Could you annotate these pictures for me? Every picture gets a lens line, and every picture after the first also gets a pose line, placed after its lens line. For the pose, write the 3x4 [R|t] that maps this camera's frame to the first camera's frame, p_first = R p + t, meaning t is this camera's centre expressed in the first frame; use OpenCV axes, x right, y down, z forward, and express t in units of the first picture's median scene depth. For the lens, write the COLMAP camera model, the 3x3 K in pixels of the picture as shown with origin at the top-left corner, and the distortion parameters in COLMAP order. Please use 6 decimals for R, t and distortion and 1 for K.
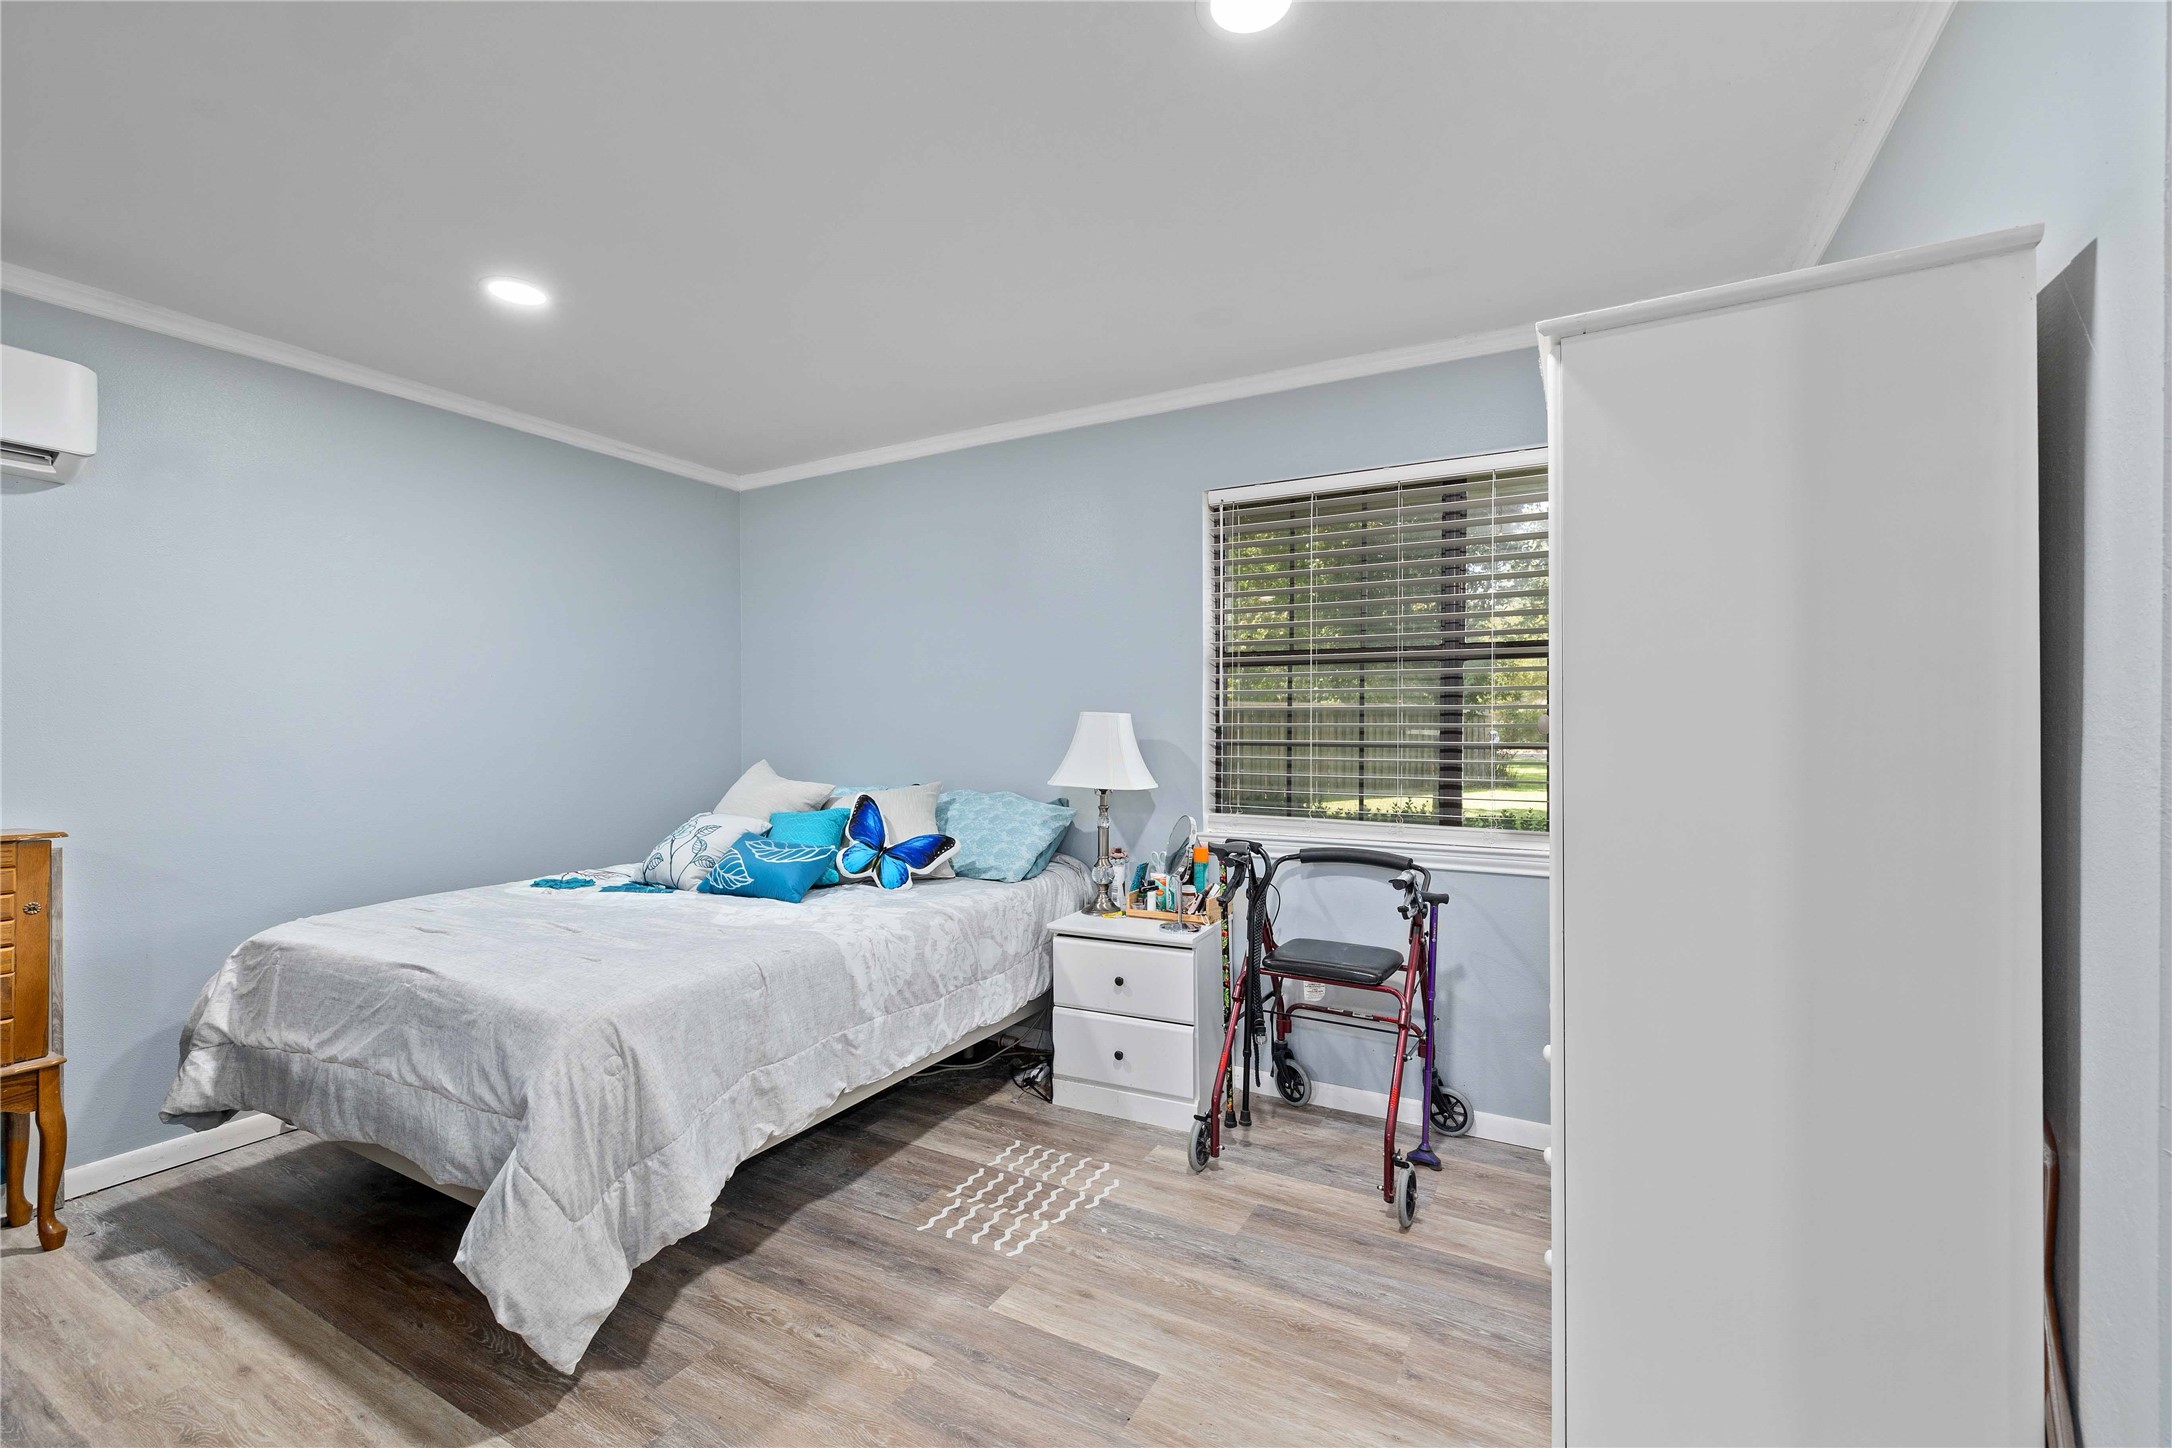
lens RADIAL K [[915.8, 0, 1089.1], [0, 915.8, 732.7], [0, 0, 1]] dist [0.001649, 0.000235]
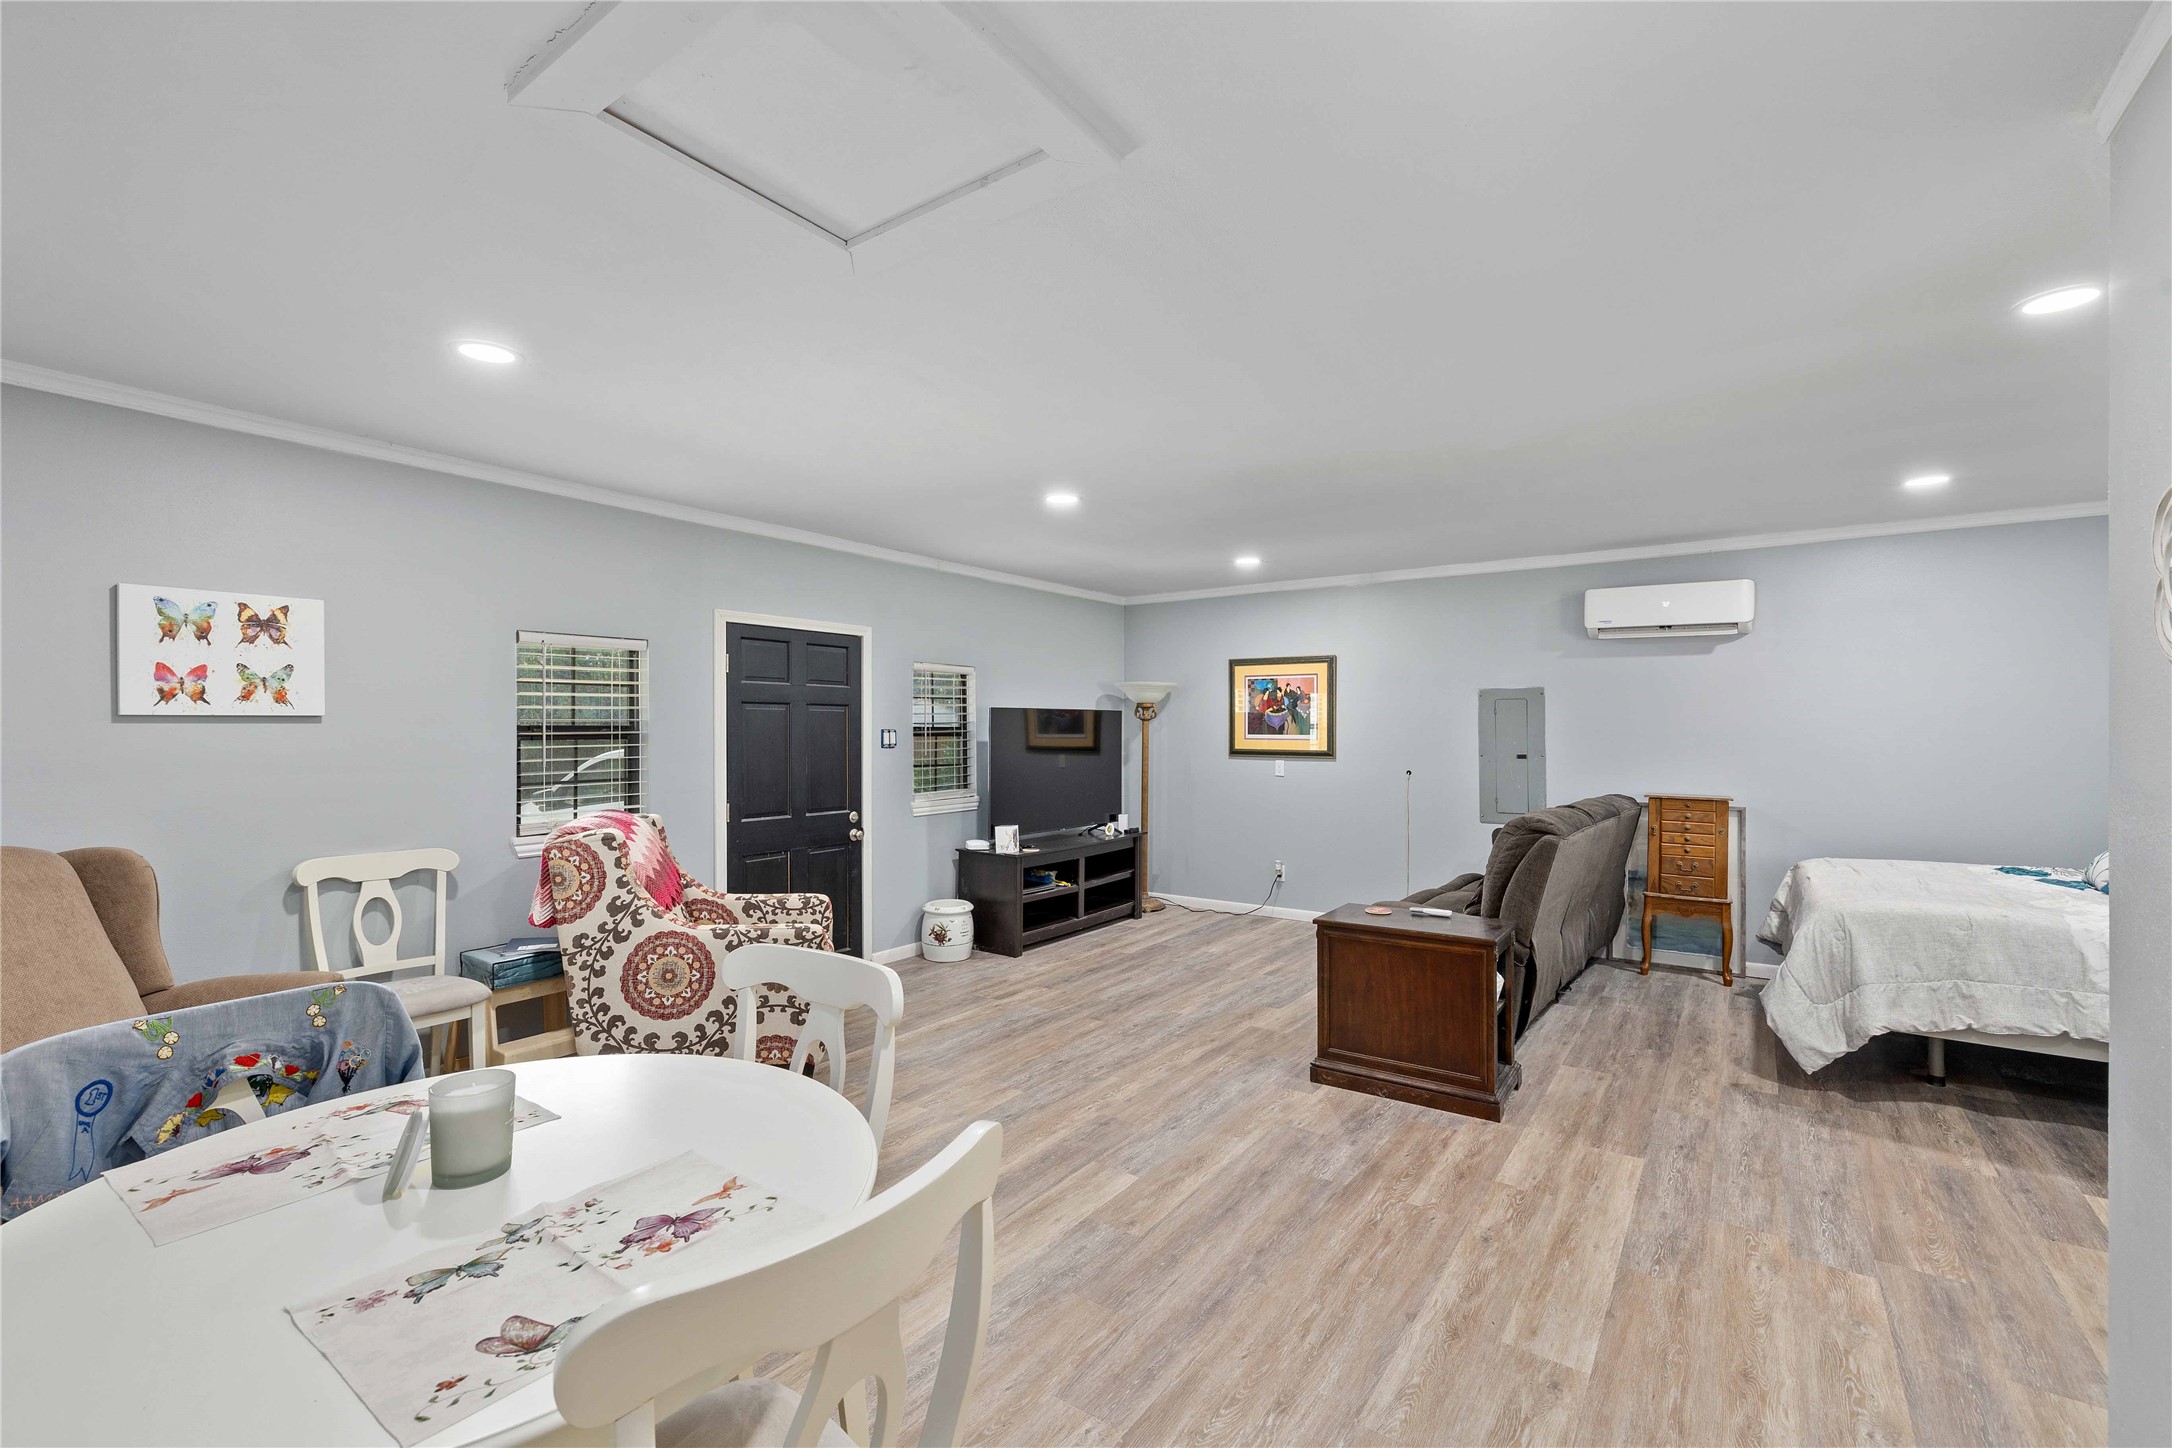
lens RADIAL K [[930.3, 0, 1086.0], [0, 930.3, 724.0], [0, 0, 1]] dist [0.001480, 0.000297]
pose [[-0.108562, -0.003948, -0.994082, 1.392829], [-0.004164, 0.999985, -0.003517, -0.062179], [0.994081, 0.003758, -0.108577, -0.323595]]
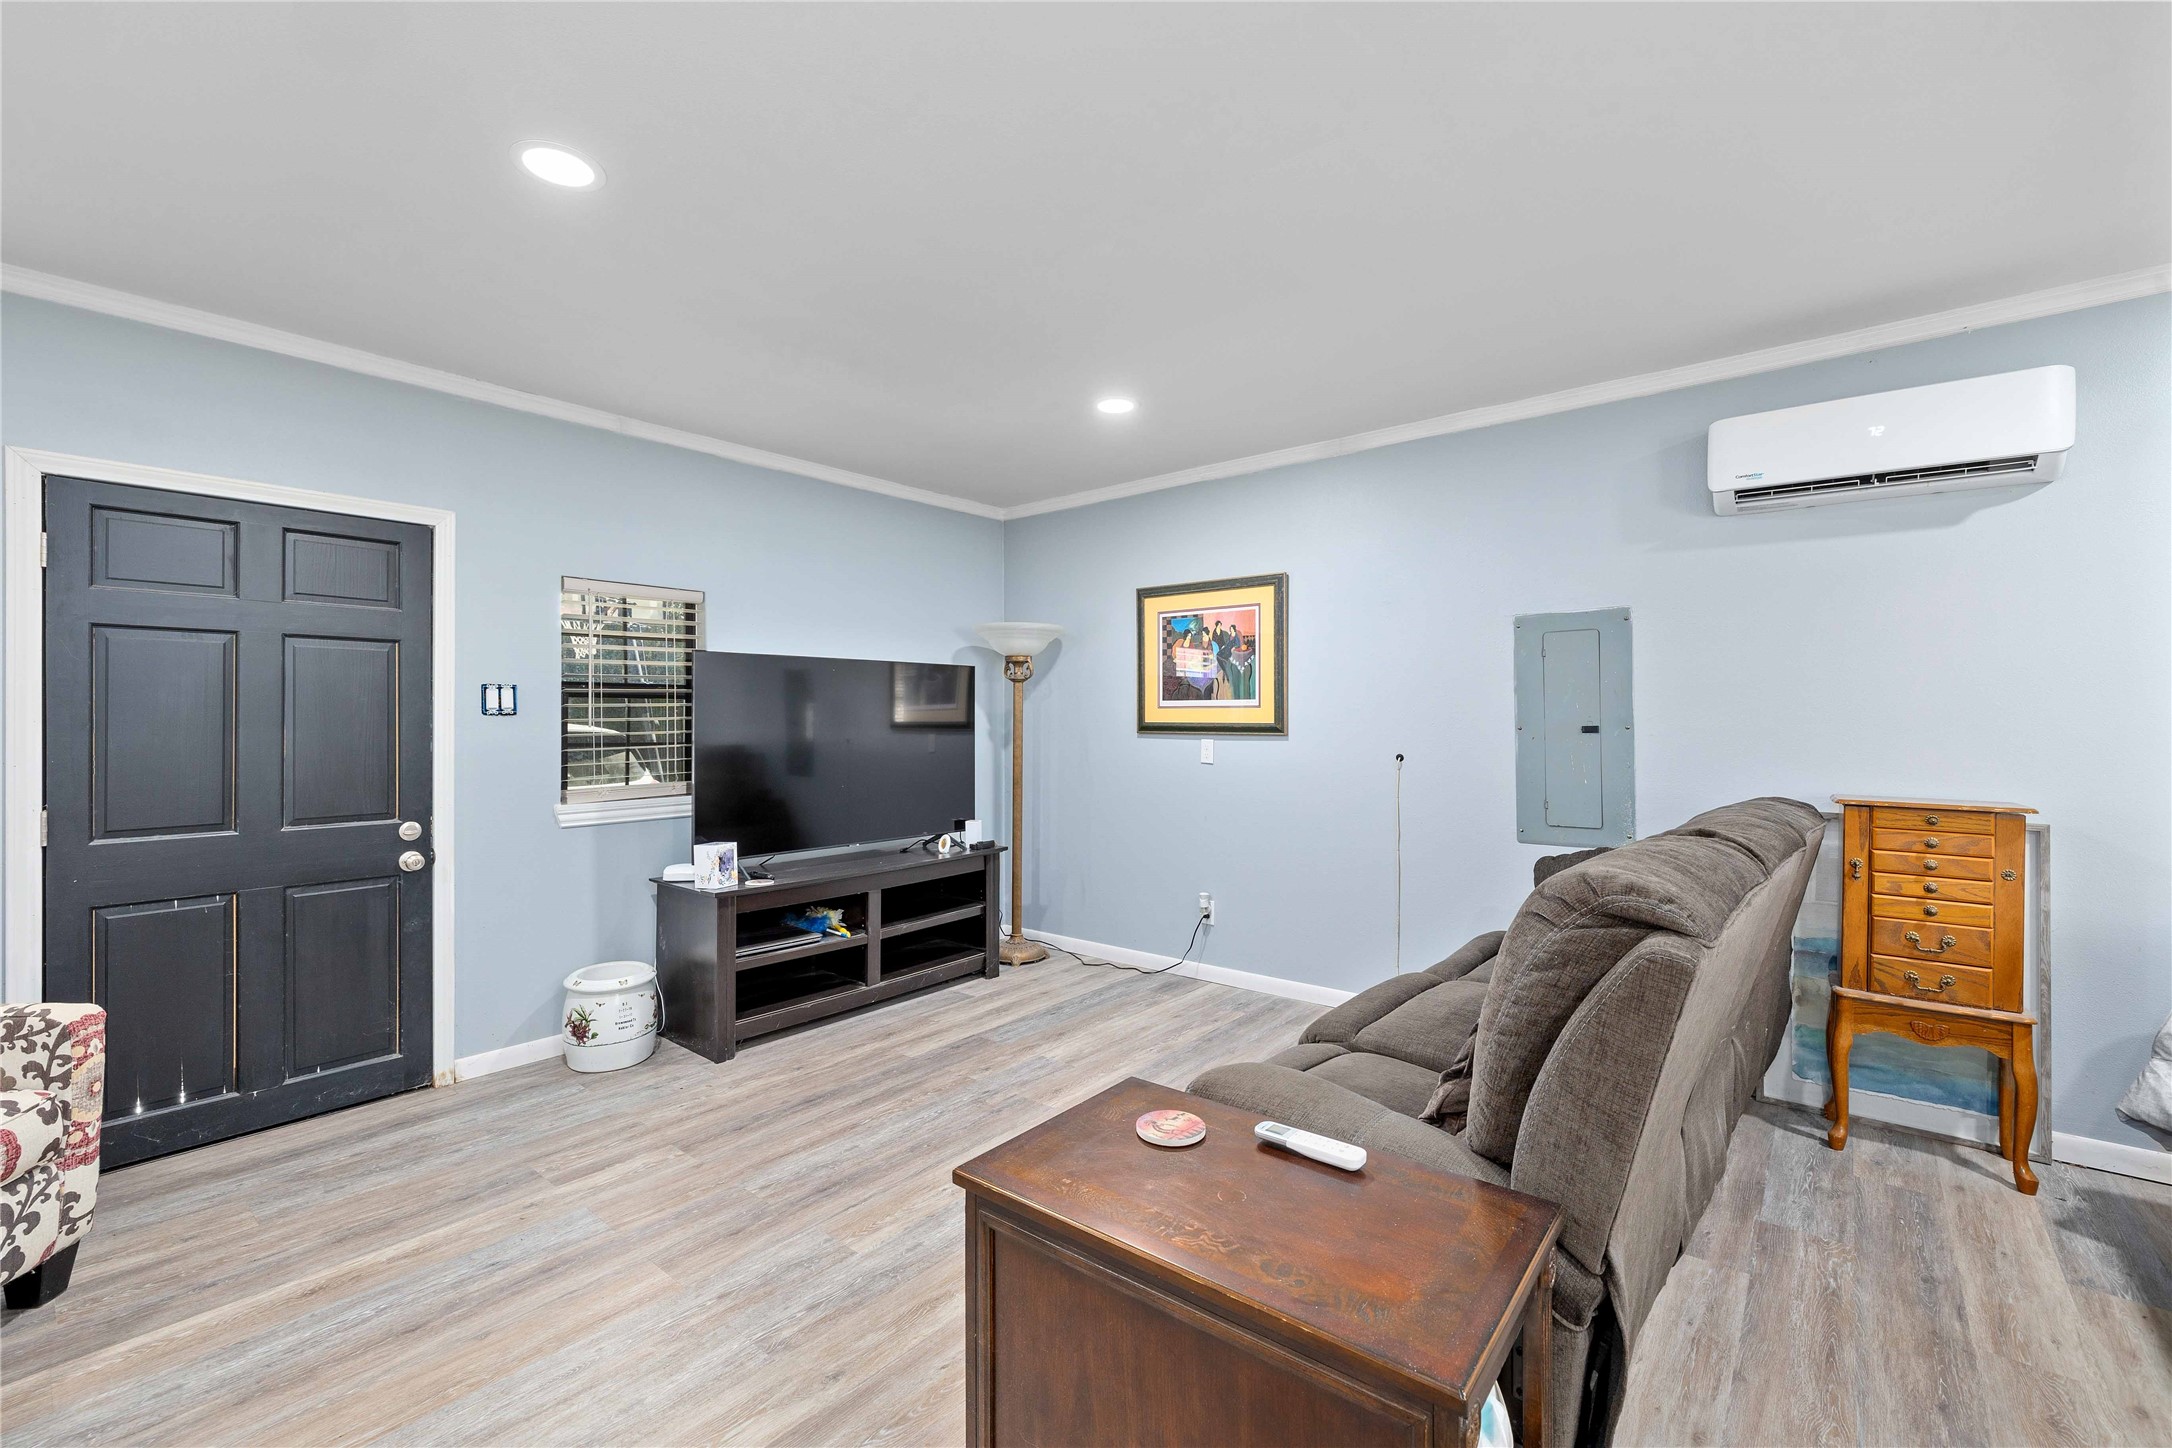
lens RADIAL K [[912.1, 0, 1081.2], [0, 912.1, 714.7], [0, 0, 1]] dist [0.000427, 0.000154]
pose [[-0.184431, -0.002717, -0.982842, 0.149911], [-0.001379, 0.999996, -0.002506, 0.002241], [0.982844, 0.000893, -0.184434, 0.112942]]
